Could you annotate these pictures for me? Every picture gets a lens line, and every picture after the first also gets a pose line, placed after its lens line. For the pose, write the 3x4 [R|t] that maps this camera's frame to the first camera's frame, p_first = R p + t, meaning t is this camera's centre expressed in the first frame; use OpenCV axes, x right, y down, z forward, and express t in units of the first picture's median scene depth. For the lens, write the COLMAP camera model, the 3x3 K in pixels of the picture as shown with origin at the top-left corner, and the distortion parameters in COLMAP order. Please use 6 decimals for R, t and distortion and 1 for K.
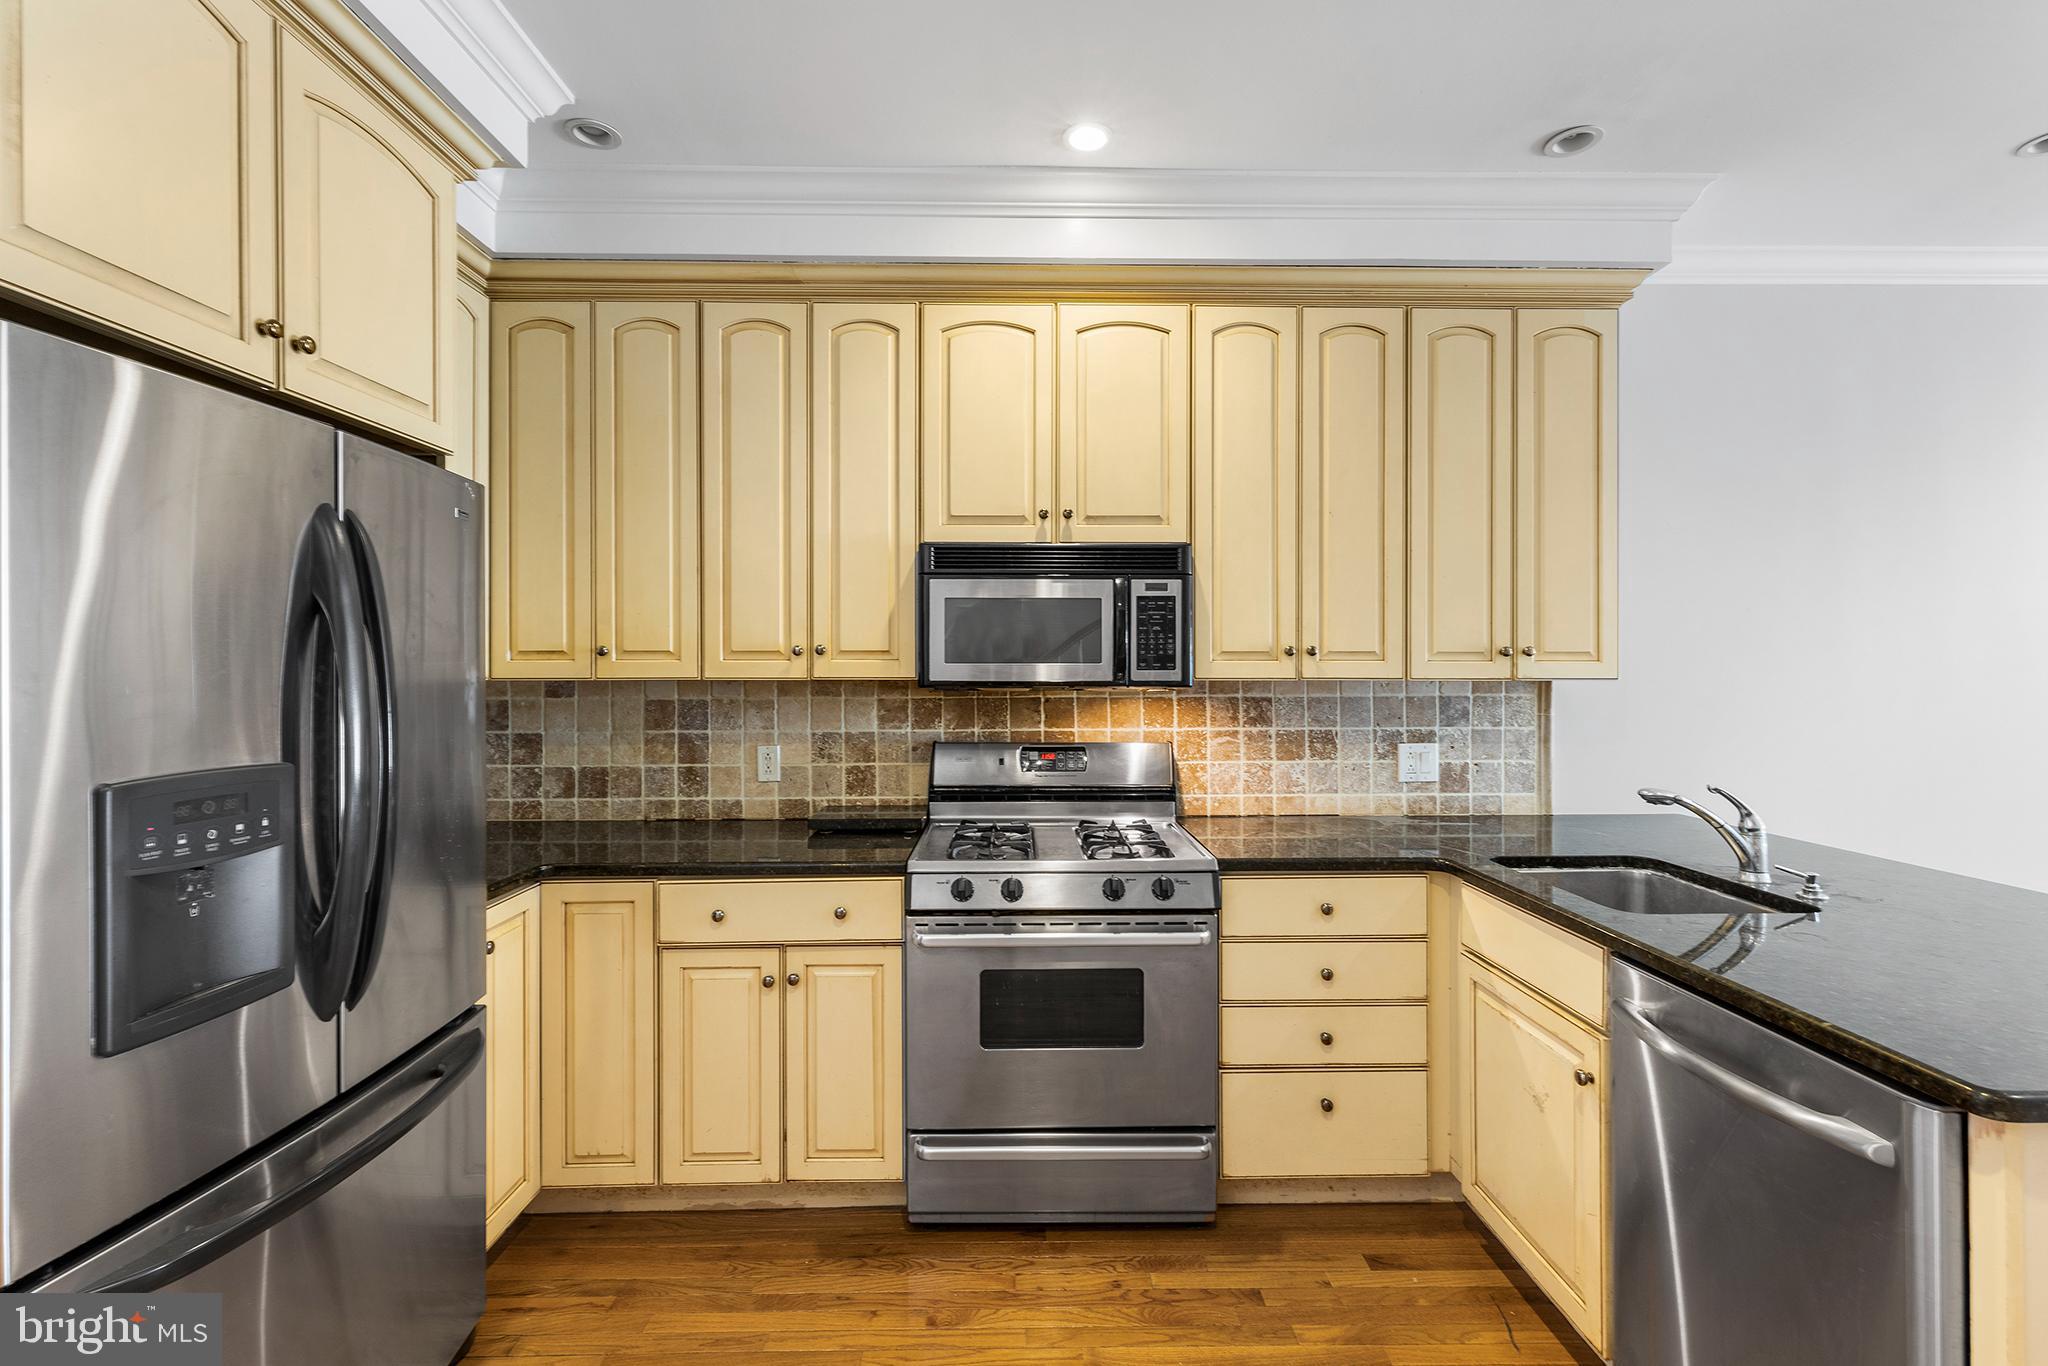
lens RADIAL K [[920.3, 0, 1034.0], [0, 920.3, 667.6], [0, 0, 1]] dist [0.005836, 0.000021]
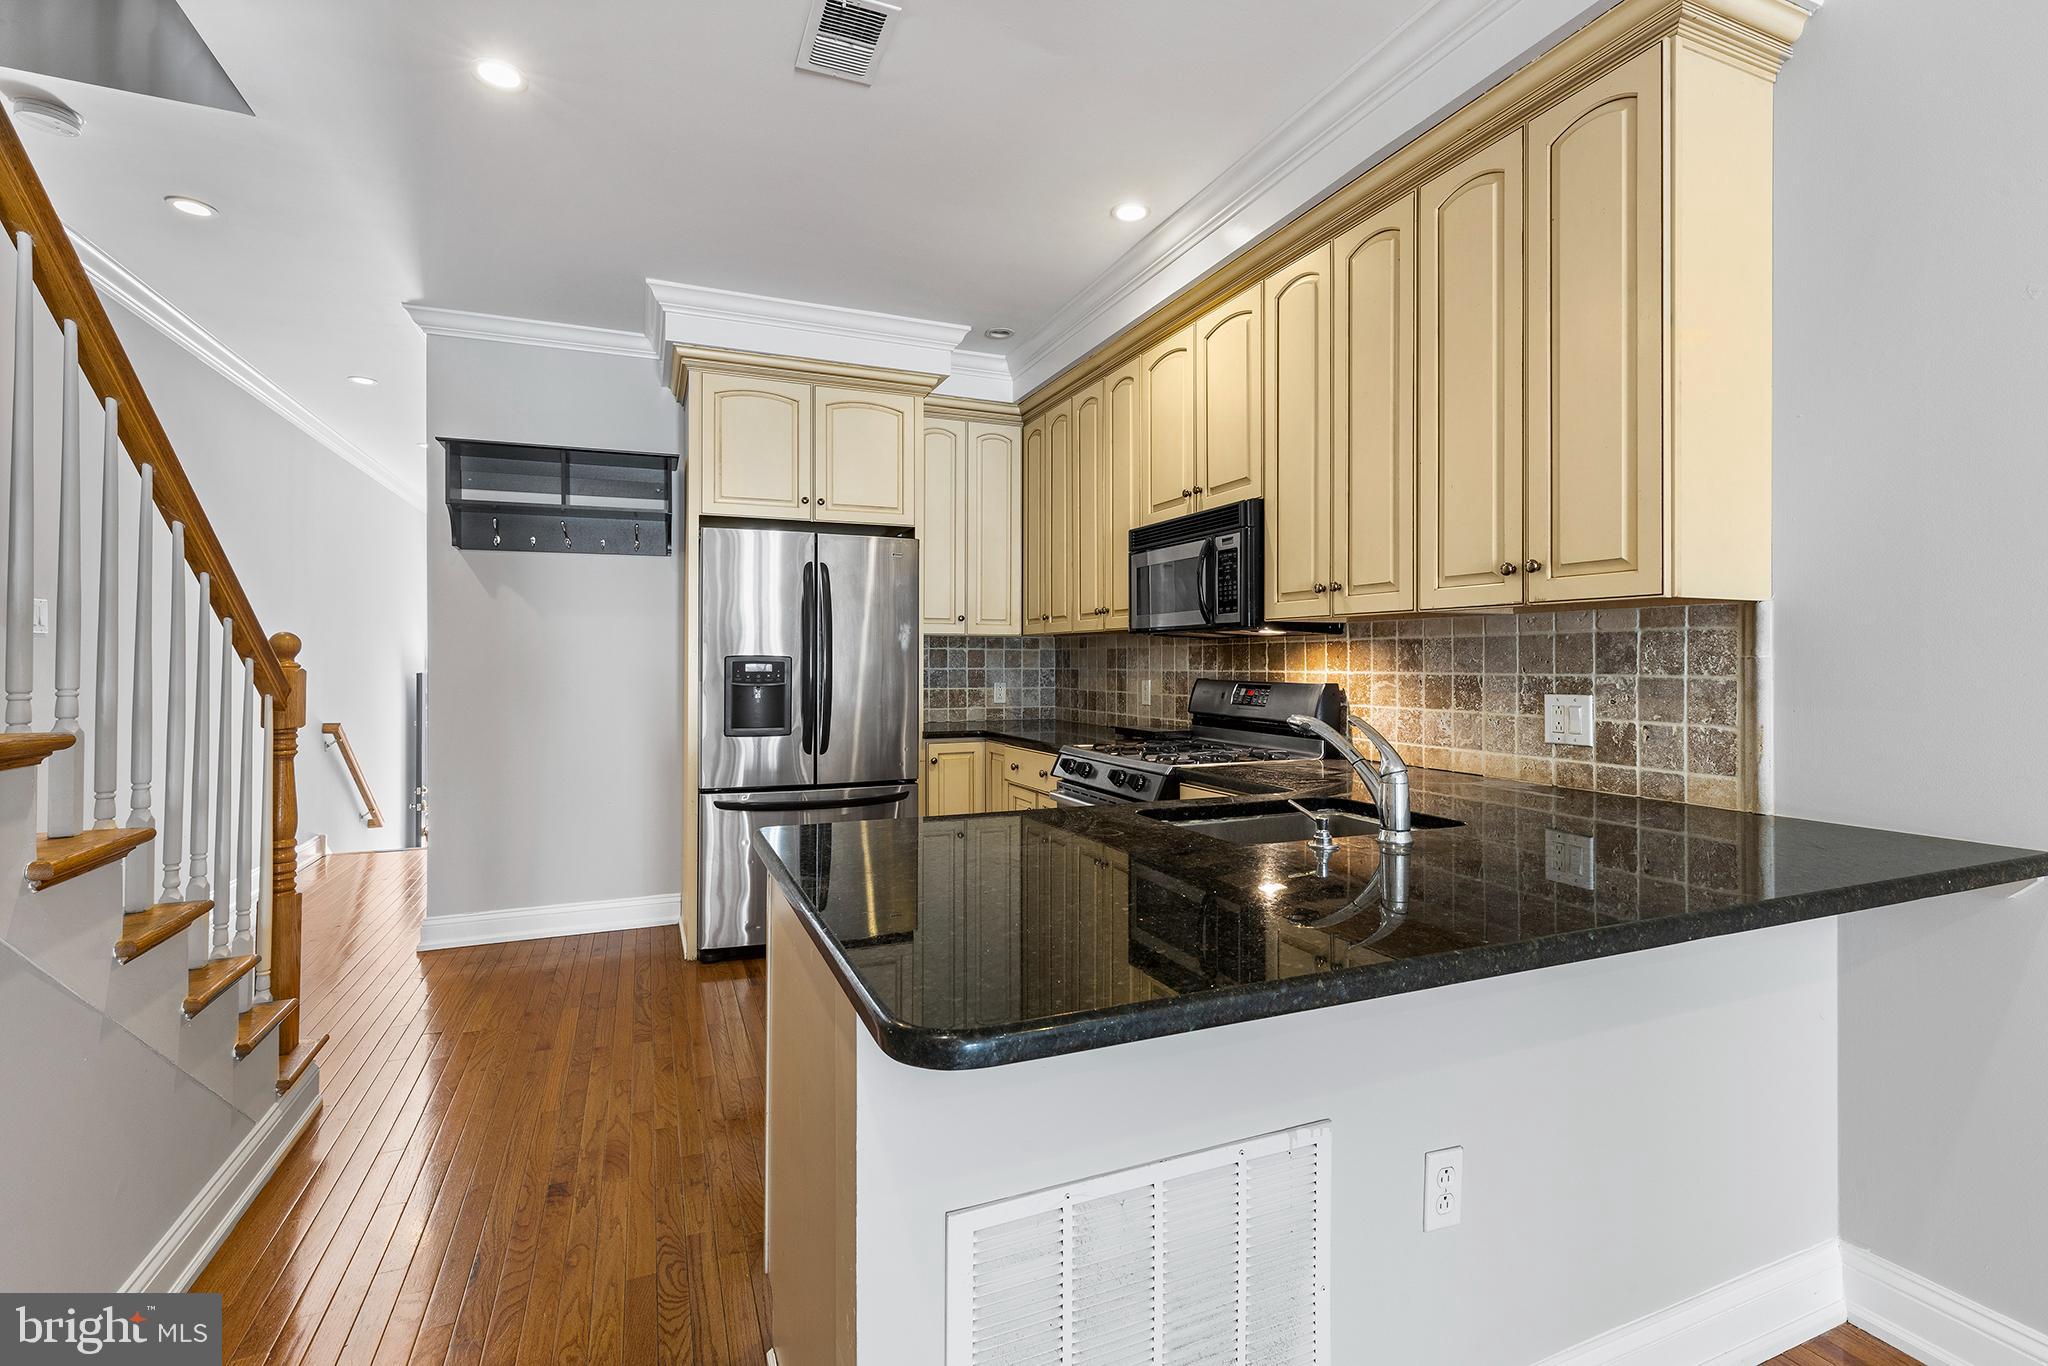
lens RADIAL K [[920.3, 0, 1045.6], [0, 920.3, 661.5], [0, 0, 1]] dist [0.005836, 0.000021]
pose [[0.385496, 0.000697, -0.922709, 1.095743], [0.000557, 0.999999, 0.000988, 0.060774], [0.922709, -0.000895, 0.385496, 0.338639]]
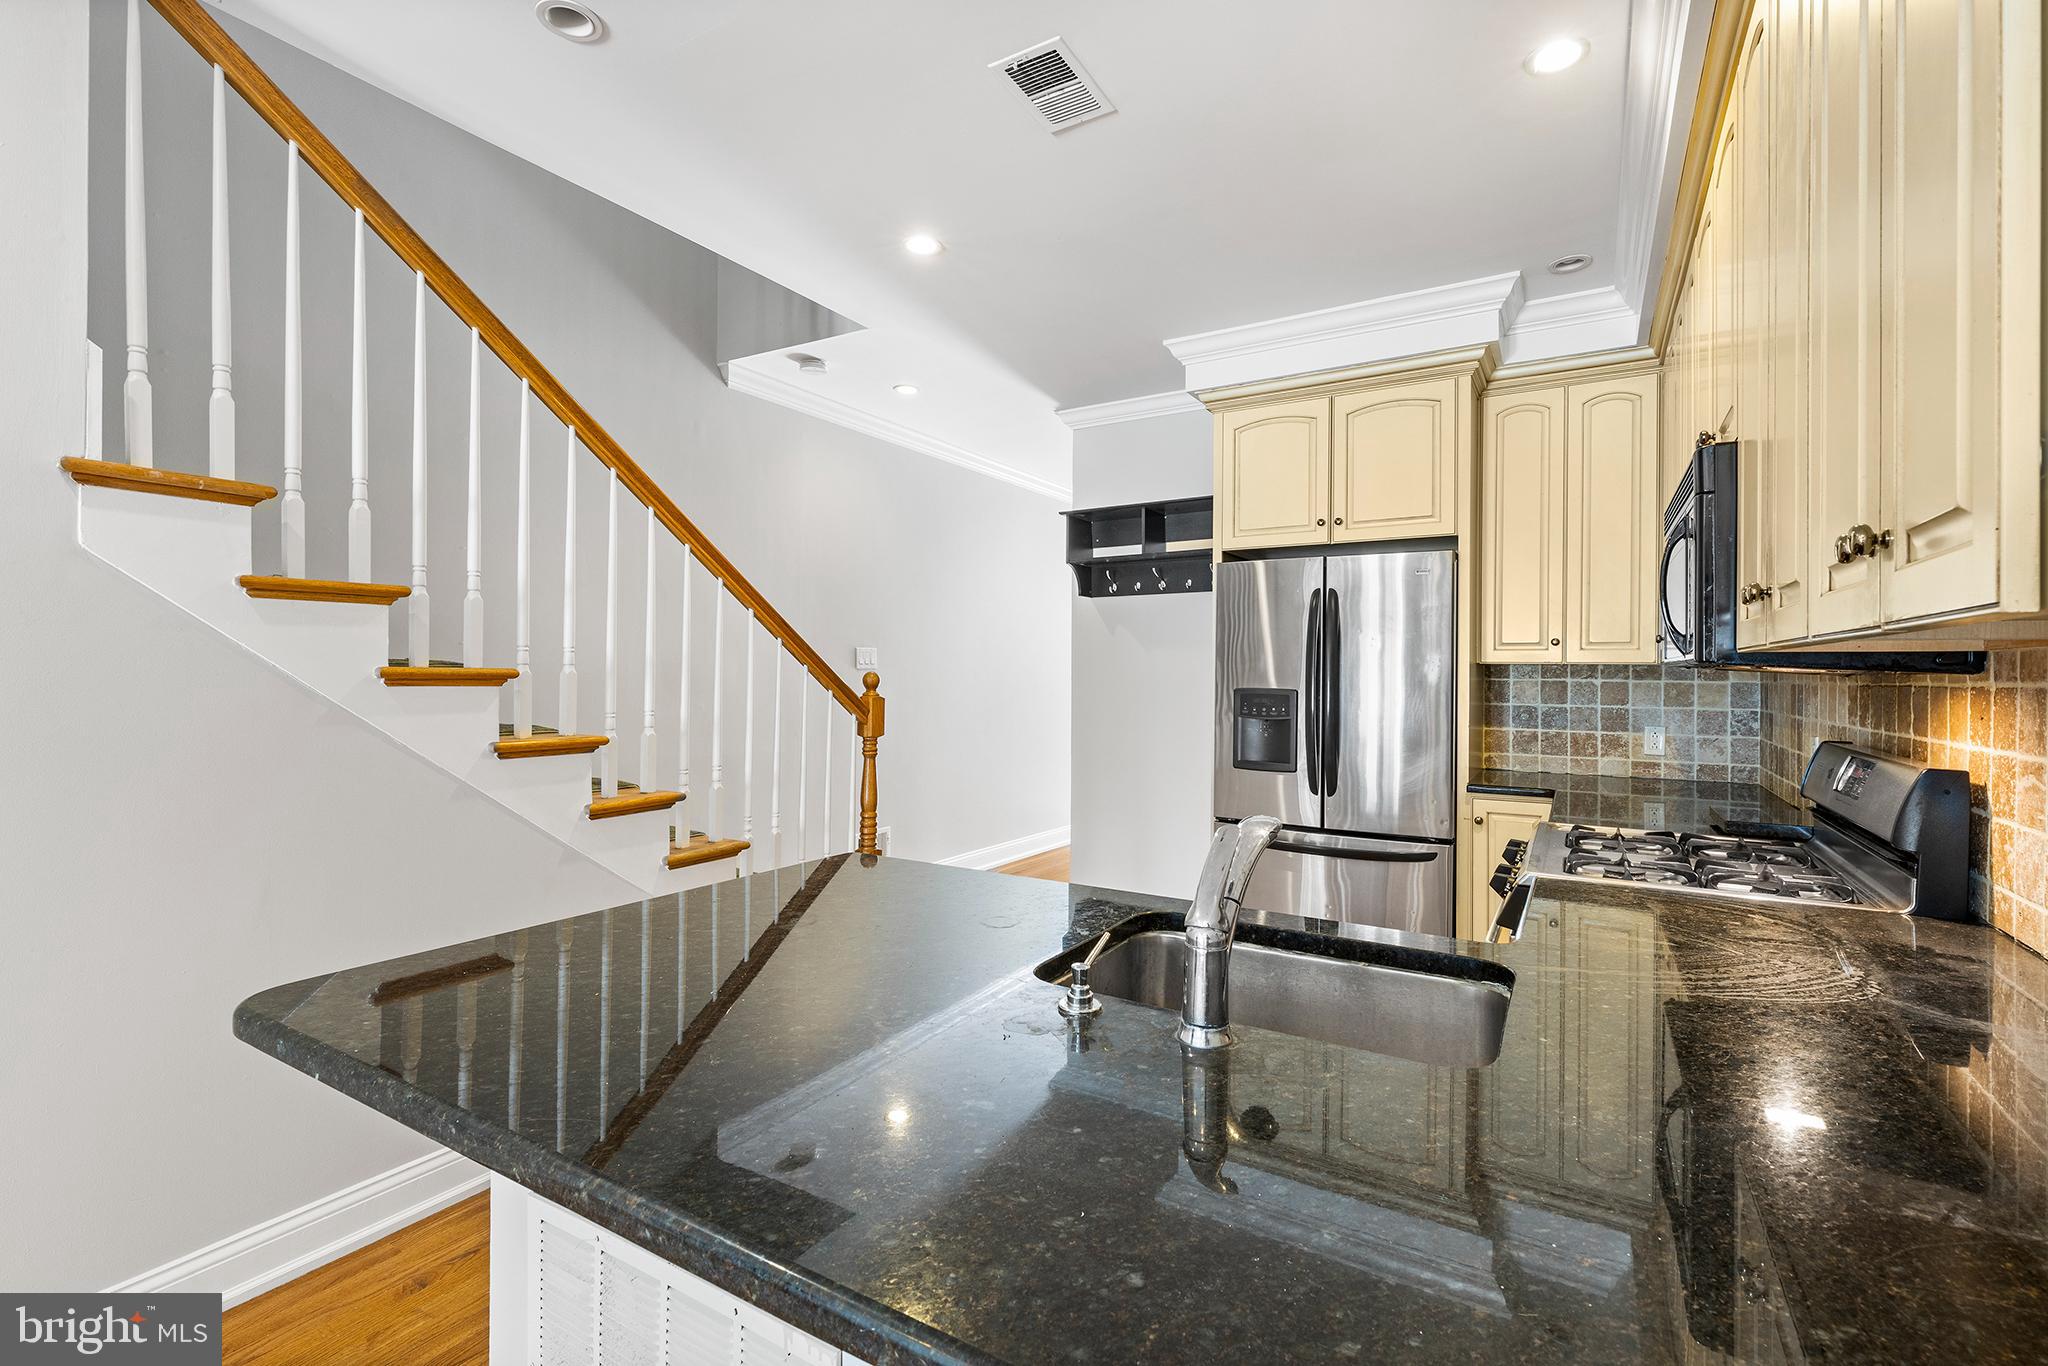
lens RADIAL K [[920.3, 0, 1033.8], [0, 920.3, 677.1], [0, 0, 1]] dist [0.005836, 0.000021]
pose [[-0.526415, -0.000631, -0.850227, 0.979298], [-0.007285, 0.999966, 0.003768, 0.032014], [0.850196, 0.008178, -0.526402, 0.931420]]
